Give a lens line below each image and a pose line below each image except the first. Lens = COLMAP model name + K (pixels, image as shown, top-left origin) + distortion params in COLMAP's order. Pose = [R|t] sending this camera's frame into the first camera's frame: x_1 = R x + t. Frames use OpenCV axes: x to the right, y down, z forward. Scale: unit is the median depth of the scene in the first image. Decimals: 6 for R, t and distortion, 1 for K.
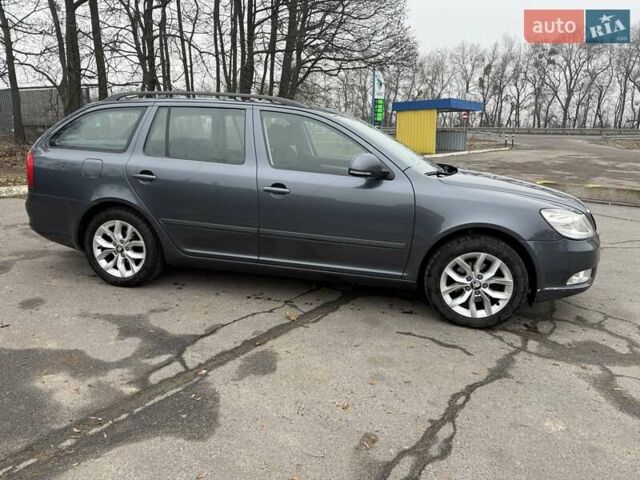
lens RADIAL K [[449.5, 0, 323.2], [0, 449.5, 236.8], [0, 0, 1]] dist [0.041111, -0.046148]
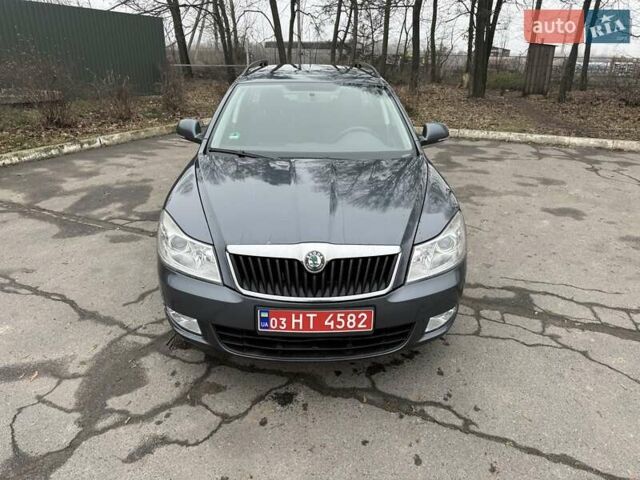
lens RADIAL K [[457.9, 0, 325.0], [0, 457.9, 221.3], [0, 0, 1]] dist [0.037108, -0.044383]
pose [[0.232294, 0.309208, -0.922188, 1.247128], [-0.235858, 0.937732, 0.255008, -0.303678], [0.943616, 0.158268, 0.290759, 0.951786]]
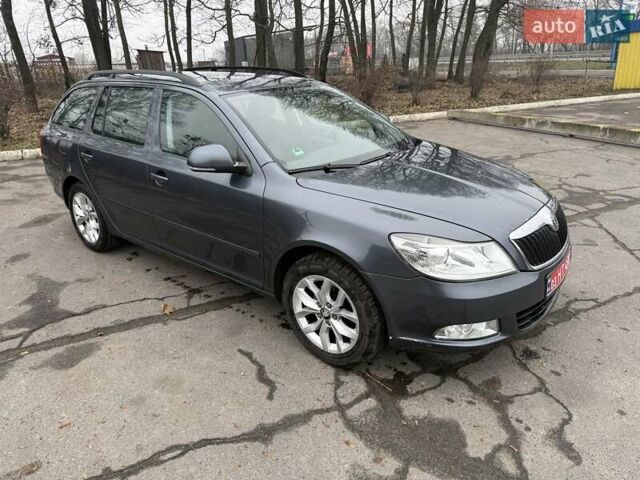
lens RADIAL K [[449.5, 0, 323.2], [0, 449.5, 236.8], [0, 0, 1]] dist [0.041111, -0.046148]
pose [[0.892888, 0.115373, -0.435248, 0.639615], [-0.055833, 0.987525, 0.147228, -0.141970], [0.446805, -0.107157, 0.888191, 0.285258]]
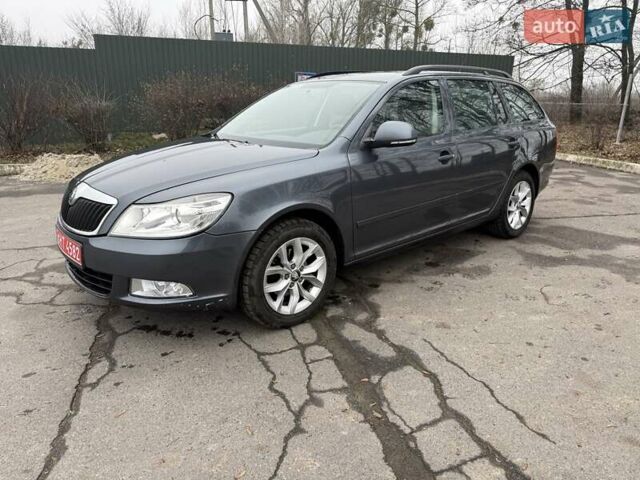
lens RADIAL K [[449.5, 0, 323.2], [0, 449.5, 236.8], [0, 0, 1]] dist [0.041111, -0.046148]
pose [[-0.602764, 0.199676, -0.772531, 1.018444], [-0.209890, 0.894408, 0.394943, -0.420731], [0.769819, 0.400204, -0.497207, 1.904683]]
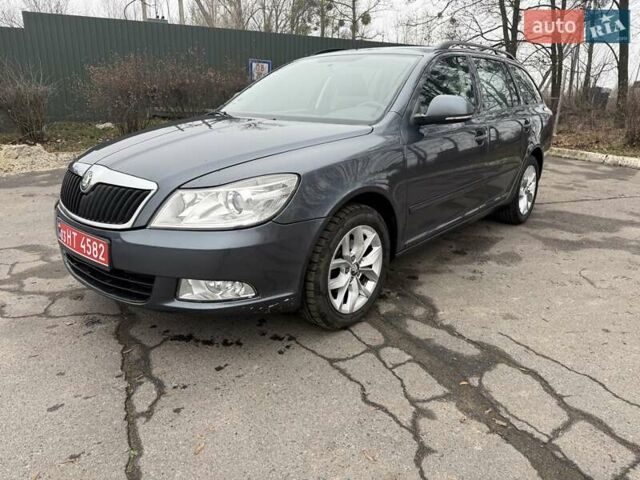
lens RADIAL K [[449.6, 0, 321.5], [0, 449.6, 239.4], [0, 0, 1]] dist [0.040876, -0.051212]
pose [[-0.486446, 0.229556, -0.843015, 1.052703], [-0.234991, 0.894940, 0.379292, -0.326764], [0.841516, 0.382606, -0.381396, 1.699072]]
